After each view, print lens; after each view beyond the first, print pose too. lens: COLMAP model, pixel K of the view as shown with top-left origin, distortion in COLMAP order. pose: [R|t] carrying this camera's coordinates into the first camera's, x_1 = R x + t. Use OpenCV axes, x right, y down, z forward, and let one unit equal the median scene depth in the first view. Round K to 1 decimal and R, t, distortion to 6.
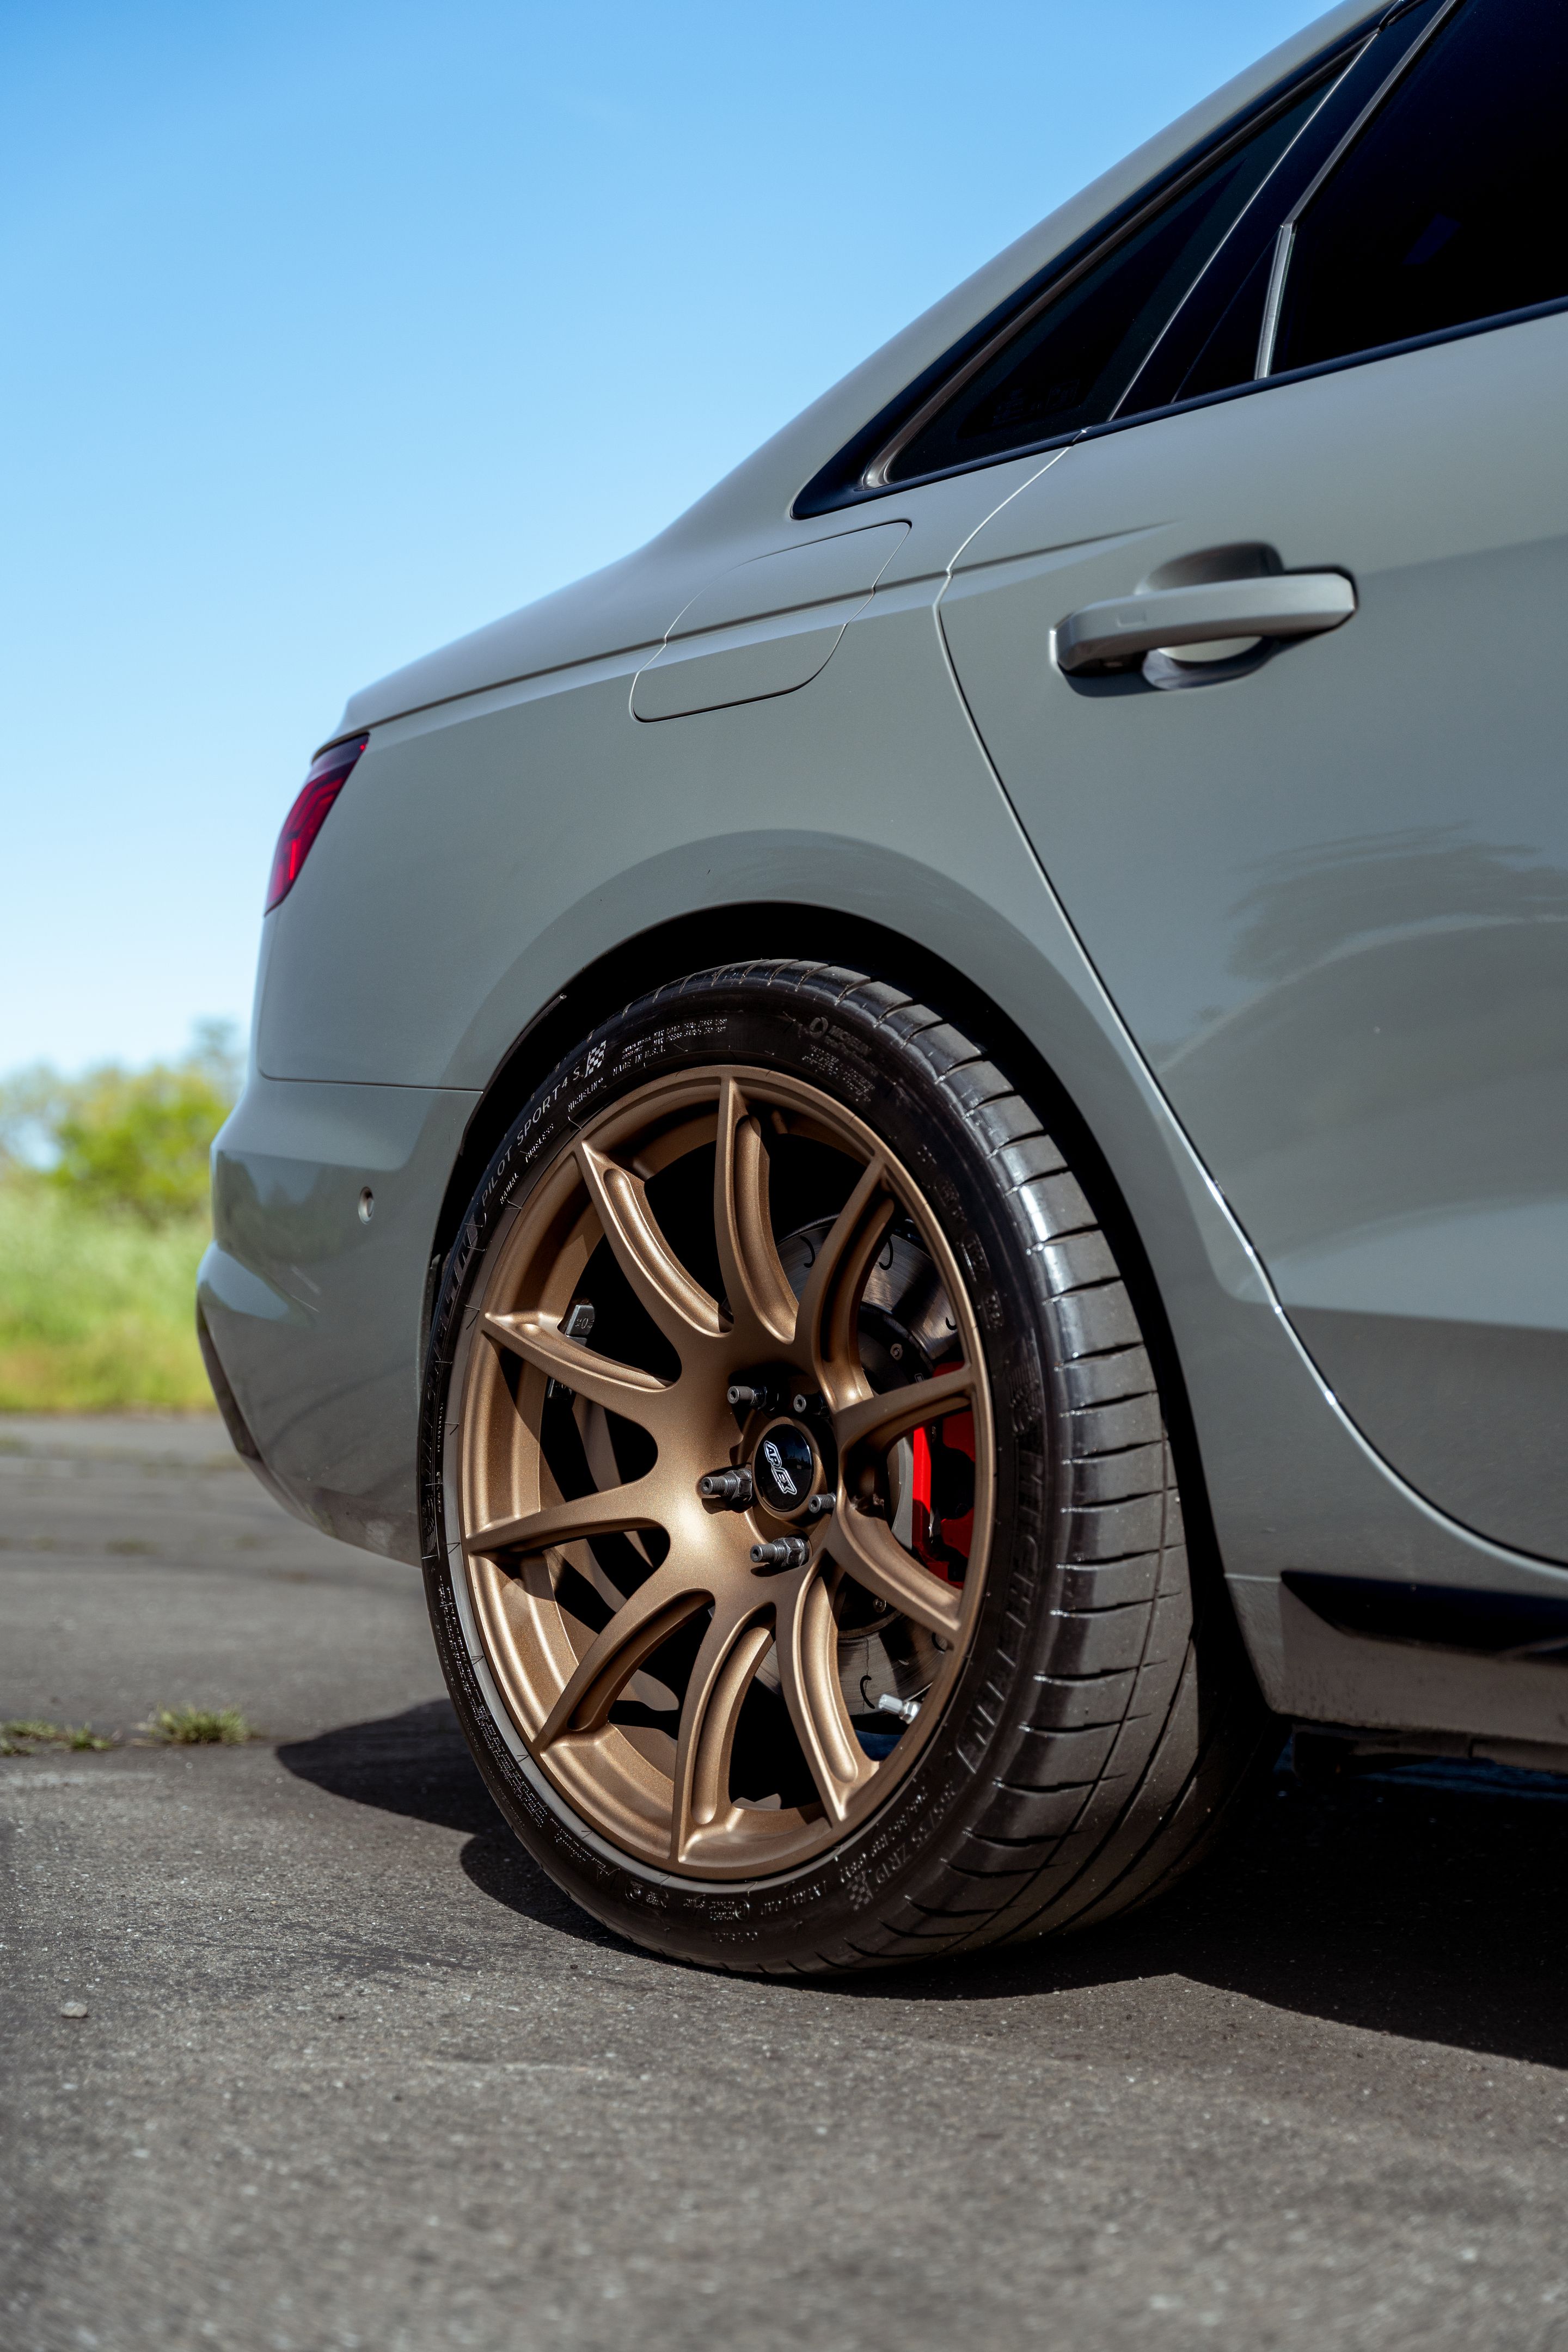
lens RADIAL K [[3247.9, 0, 781.5], [0, 3247.9, 1184.5], [0, 0, 1]] dist [0.007035, 0.028587]
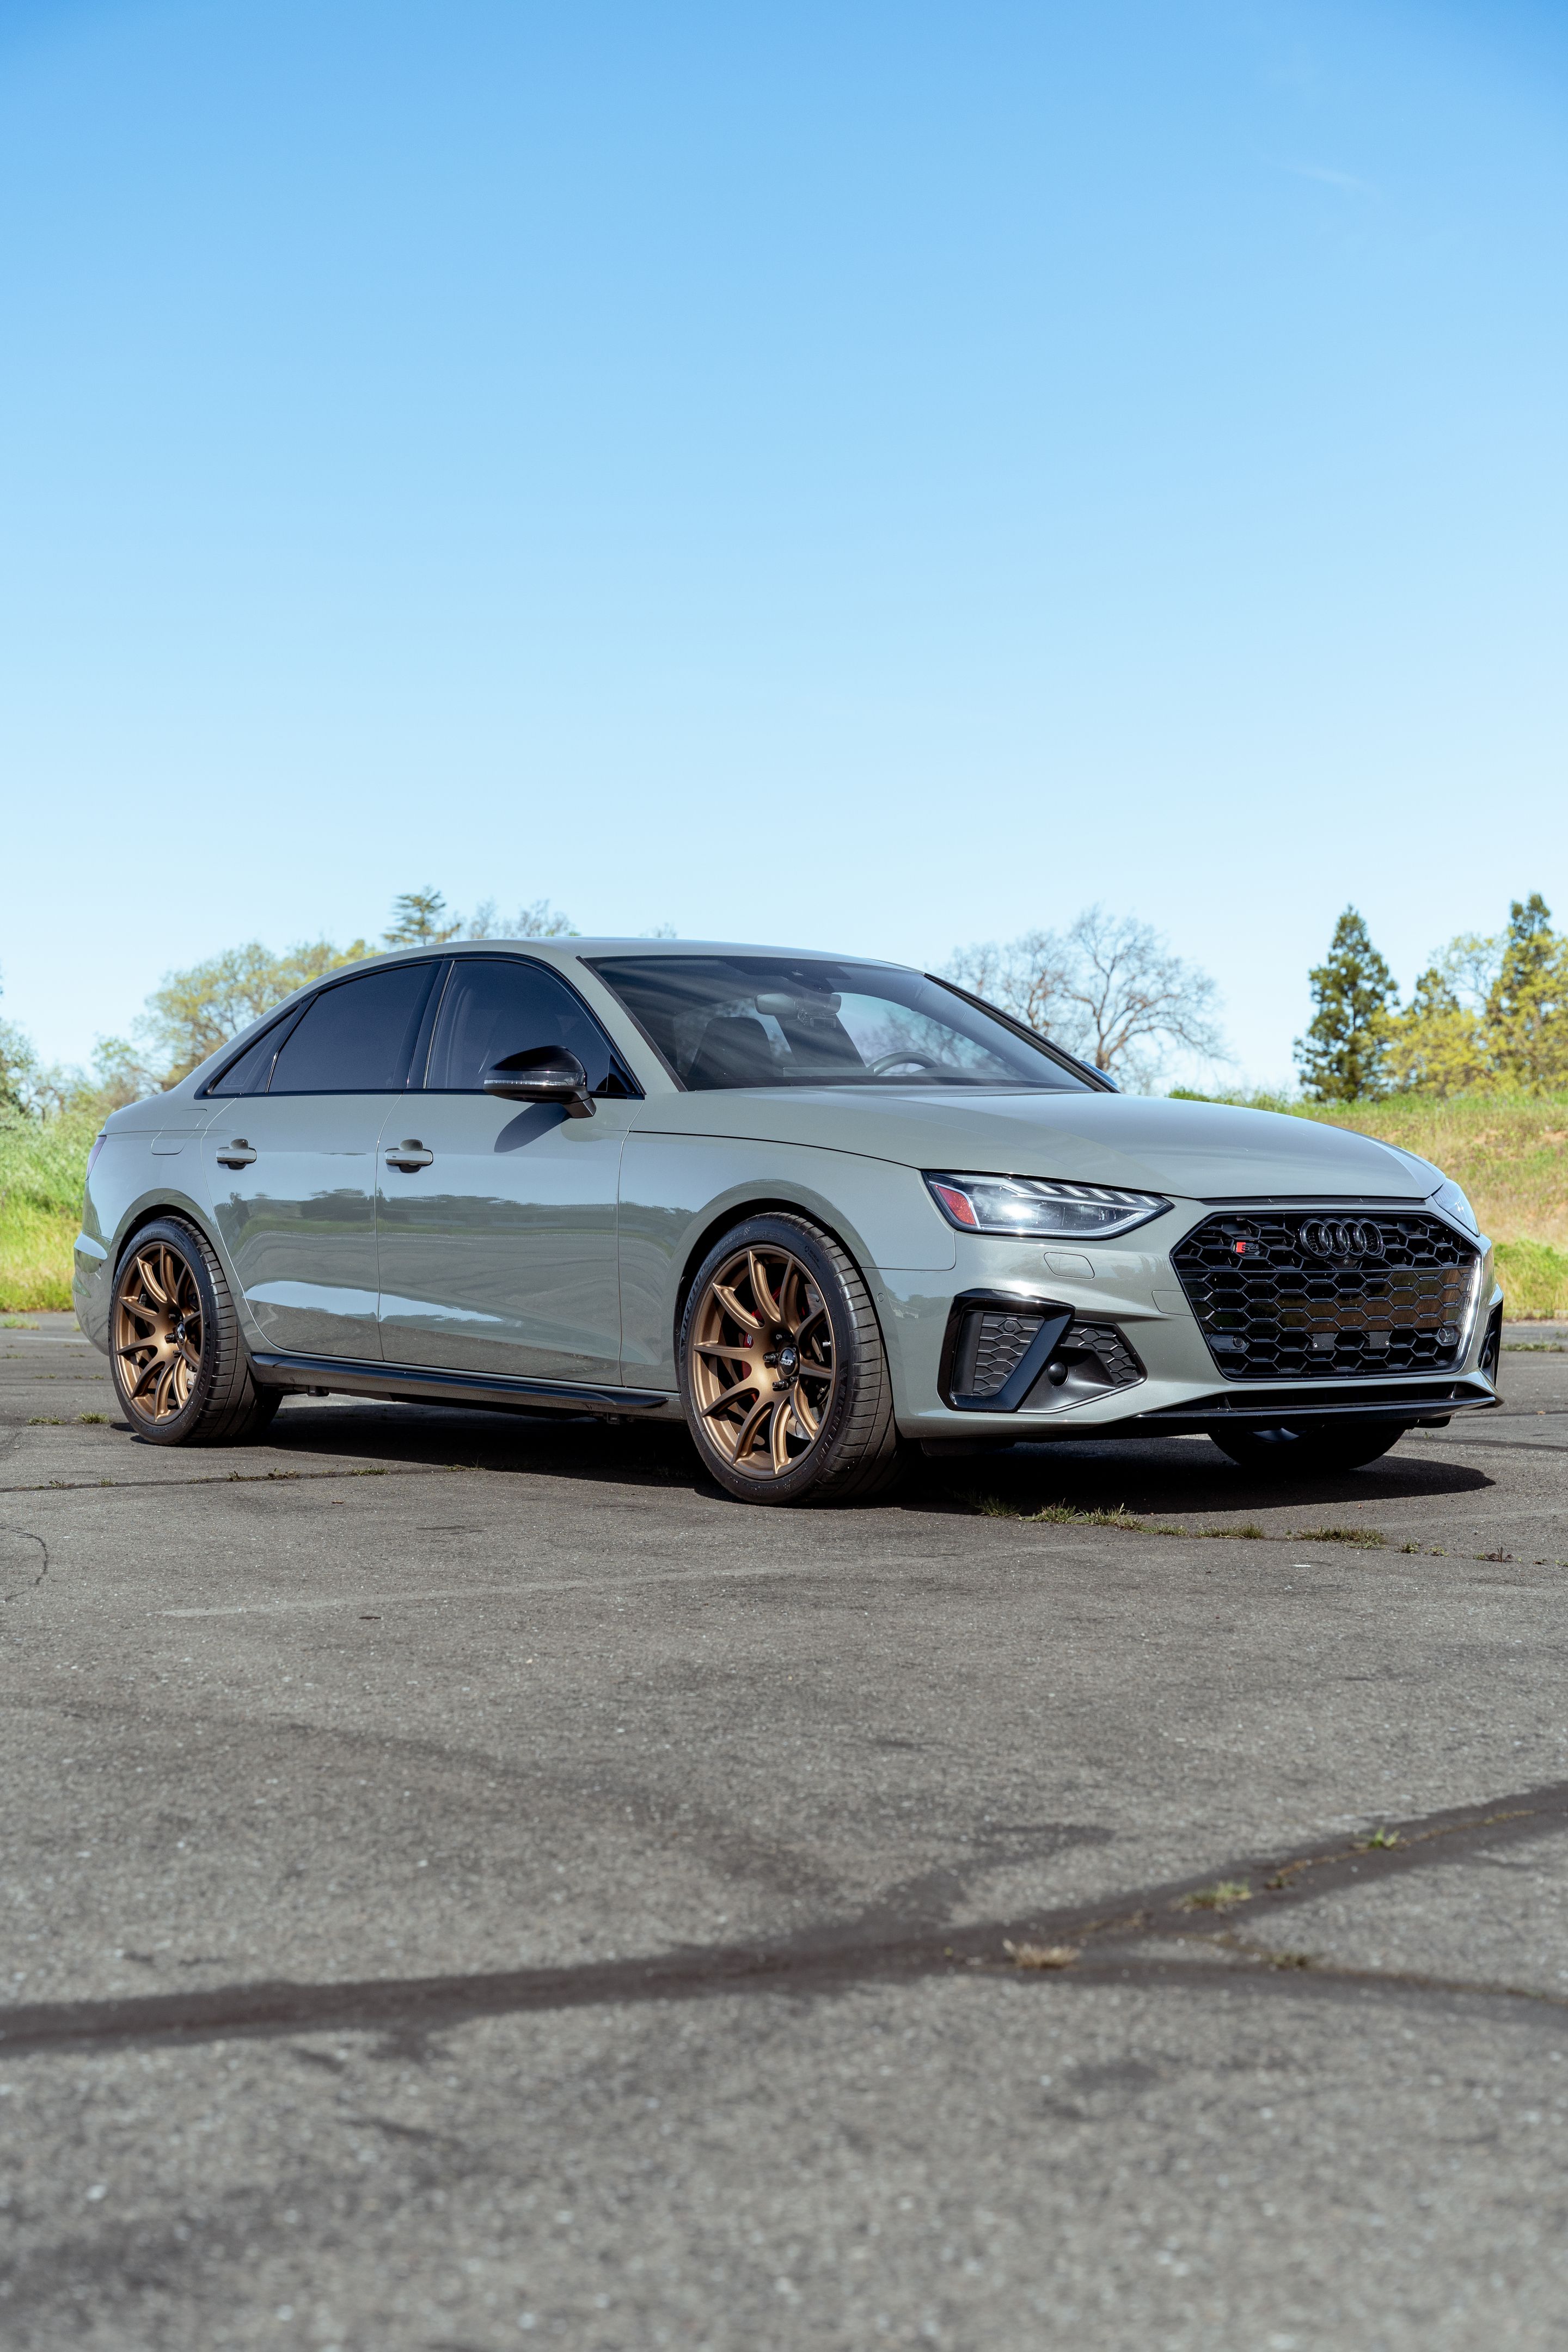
lens RADIAL K [[3487.2, 0, 775.6], [0, 3487.2, 1174.3], [0, 0, 1]] dist [0.015384, -0.038302]
pose [[0.997546, -0.015038, -0.068379, 1.134138], [0.017225, 0.999355, 0.031496, -0.262058], [0.067862, -0.032597, 0.997162, -3.644676]]
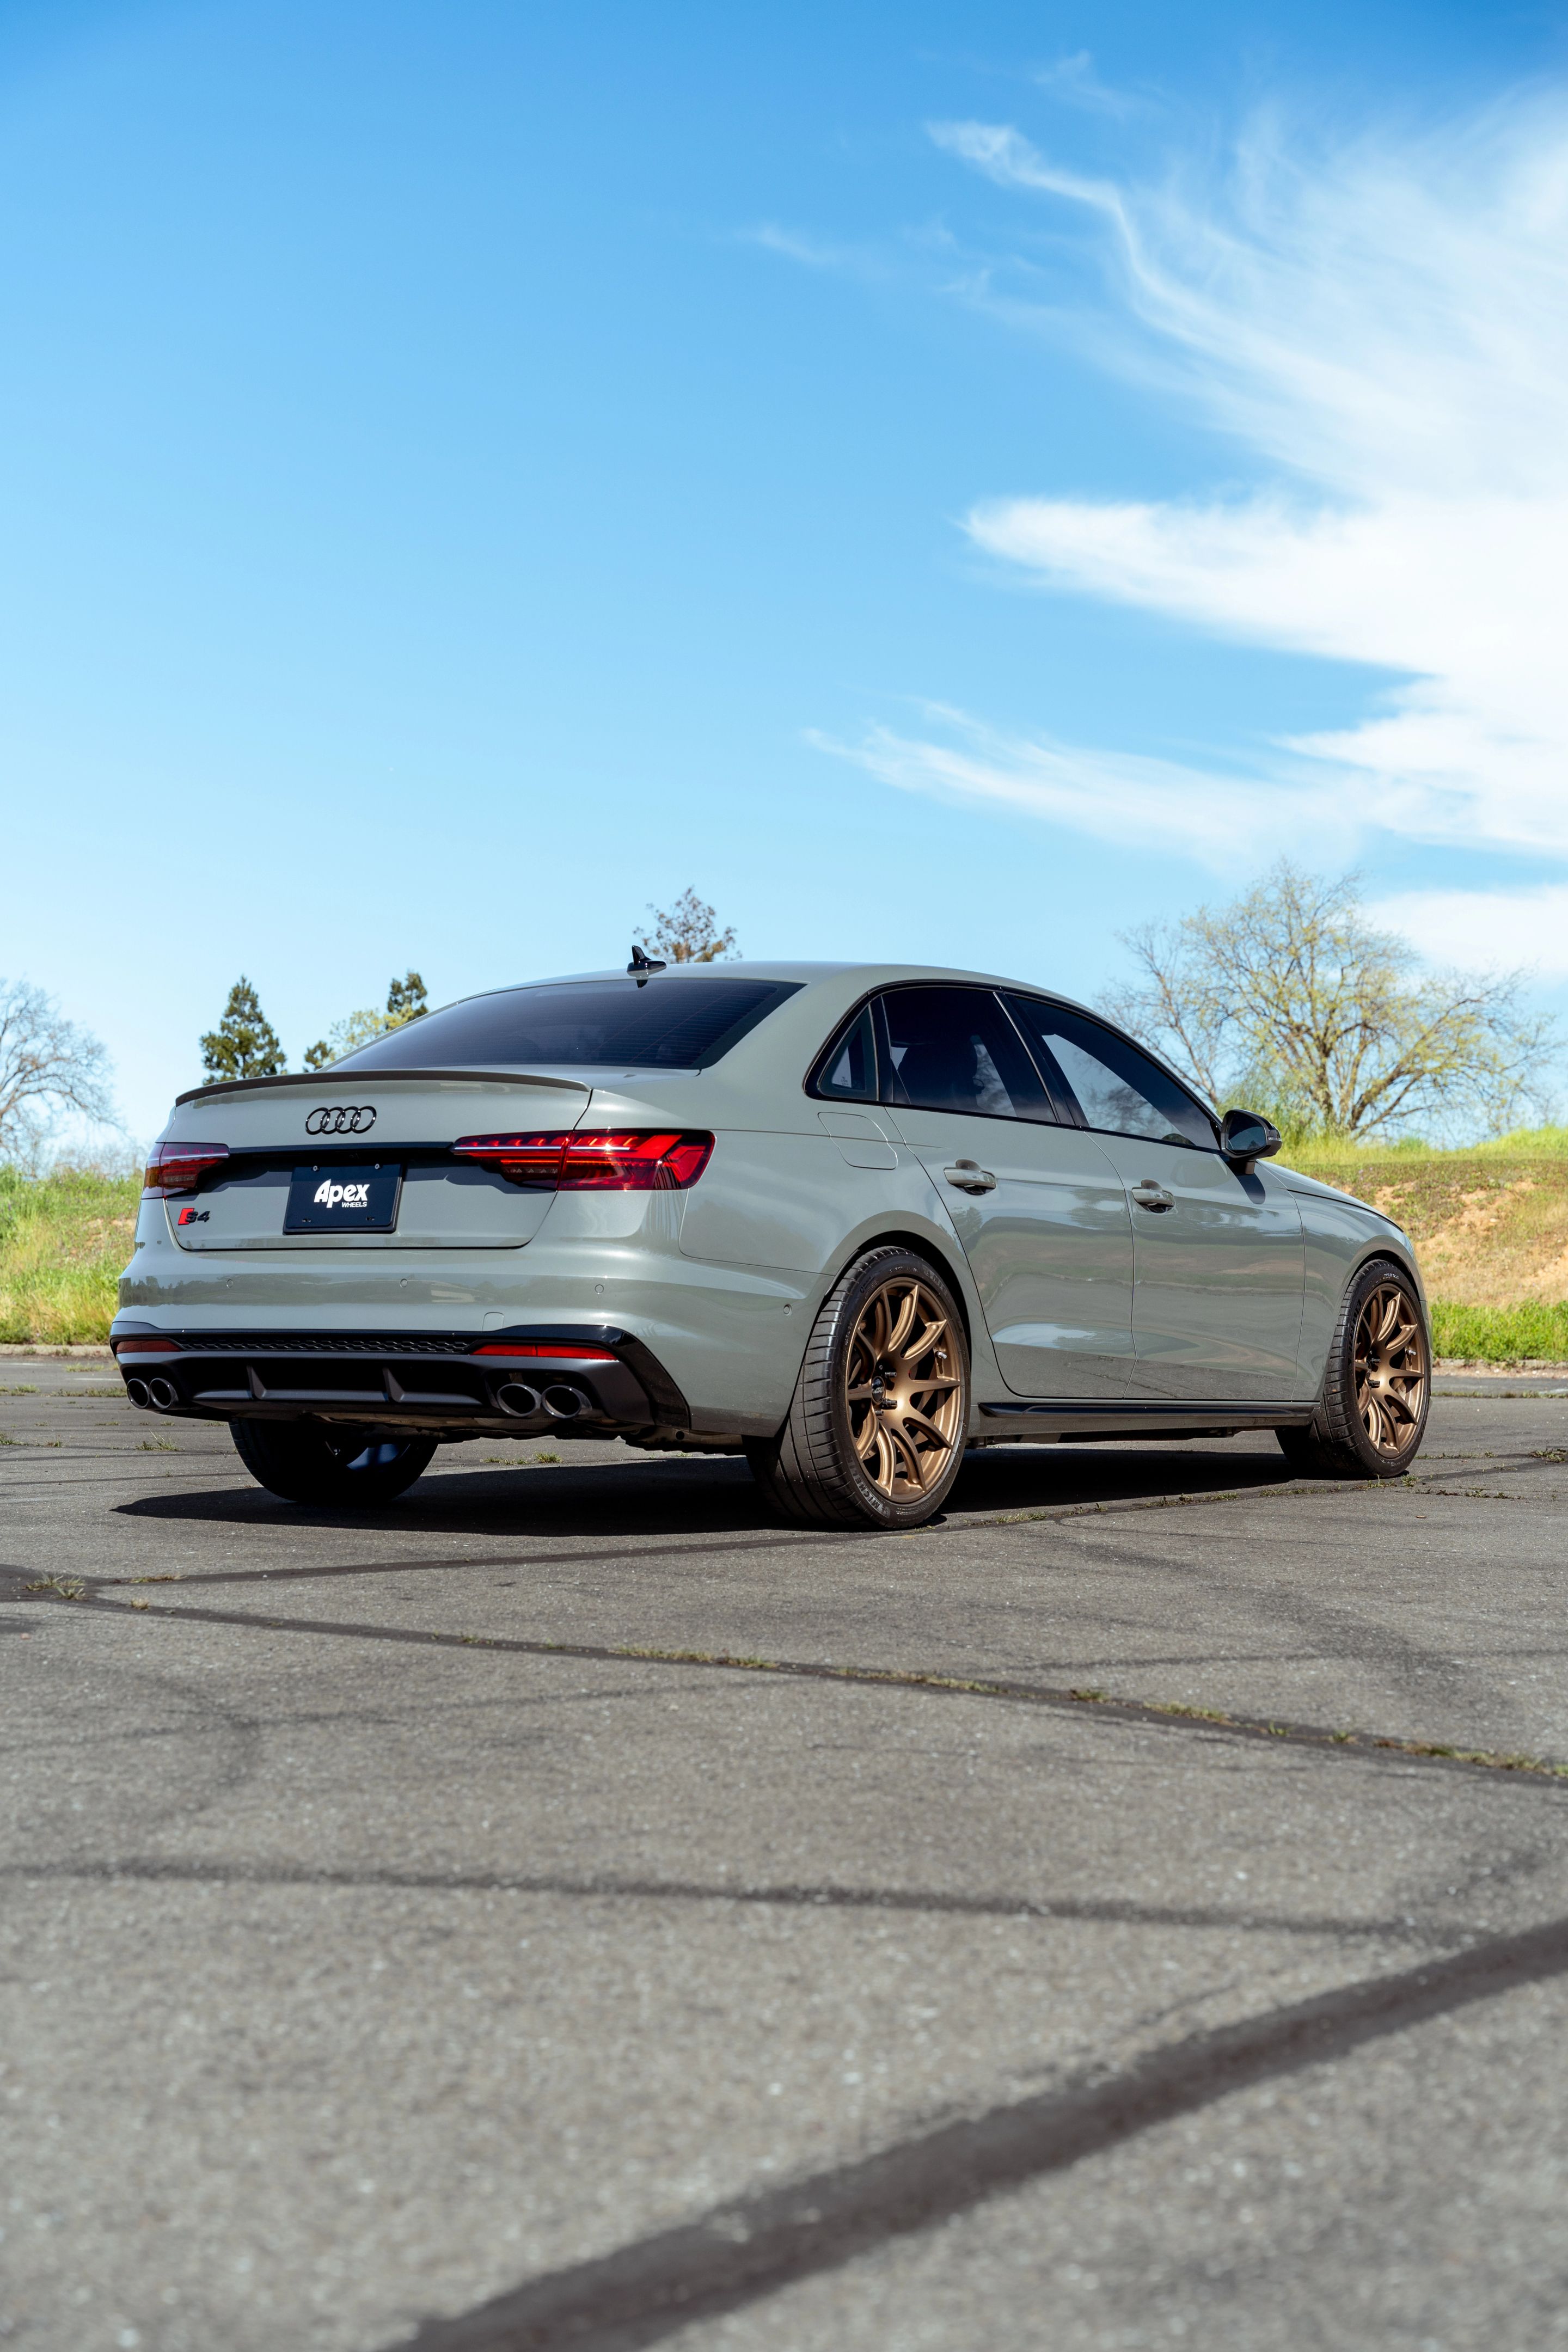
lens RADIAL K [[3358.3, 0, 793.2], [0, 3358.3, 1183.8], [0, 0, 1]] dist [0.004447, 0.062066]
pose [[0.960358, 0.001393, 0.278765, -1.374618], [-0.006610, 0.999820, 0.017774, -0.259980], [-0.278690, -0.018912, 0.960195, -3.529435]]
